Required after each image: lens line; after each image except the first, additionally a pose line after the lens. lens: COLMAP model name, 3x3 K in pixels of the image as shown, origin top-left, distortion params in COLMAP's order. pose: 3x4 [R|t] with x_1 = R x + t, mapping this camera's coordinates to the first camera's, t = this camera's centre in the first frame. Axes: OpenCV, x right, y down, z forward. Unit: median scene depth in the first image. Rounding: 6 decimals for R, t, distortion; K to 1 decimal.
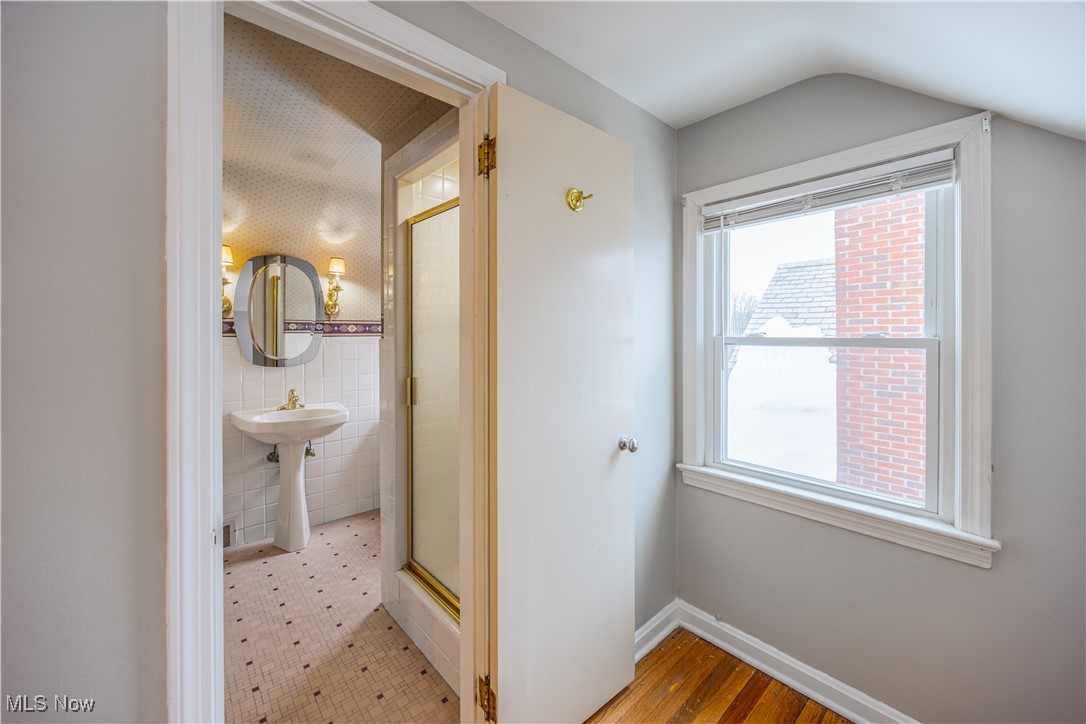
lens RADIAL K [[429.1, 0, 539.1], [0, 429.1, 351.4], [0, 0, 1]] dist [-0.001111, 0.000008]
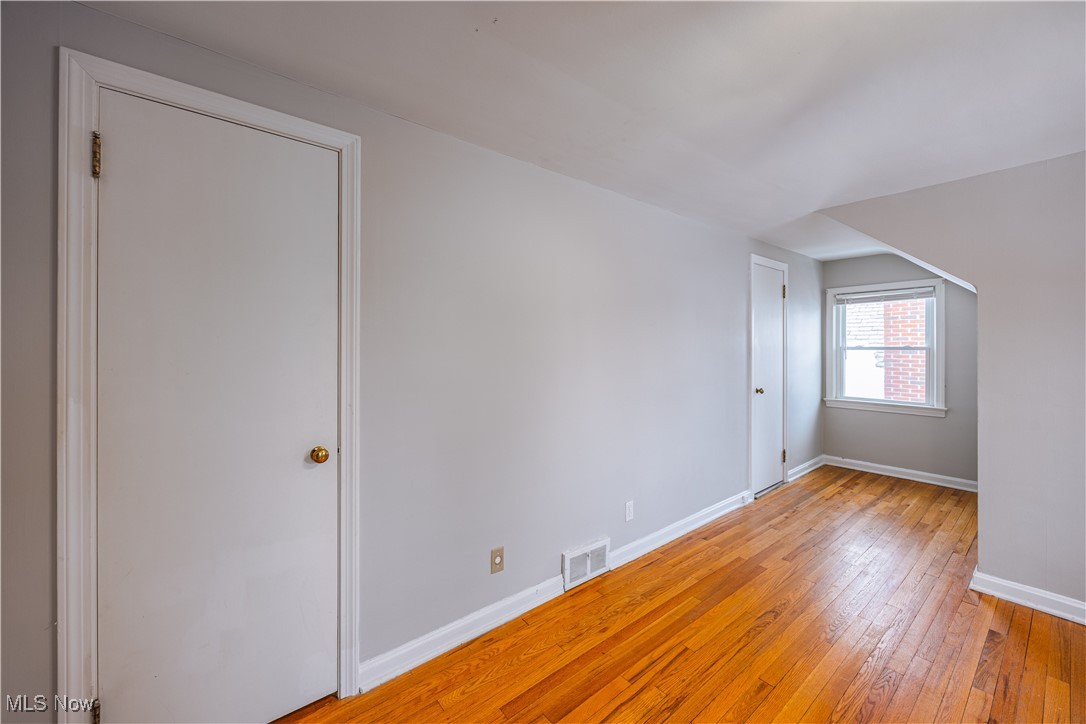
lens RADIAL K [[412.4, 0, 542.9], [0, 412.4, 353.0], [0, 0, 1]] dist [-0.001822, -0.000020]
pose [[0.997757, 0.010270, -0.066153, -1.142798], [-0.011572, 0.999746, -0.019320, 0.070037], [0.065938, 0.020042, 0.997622, -1.484466]]
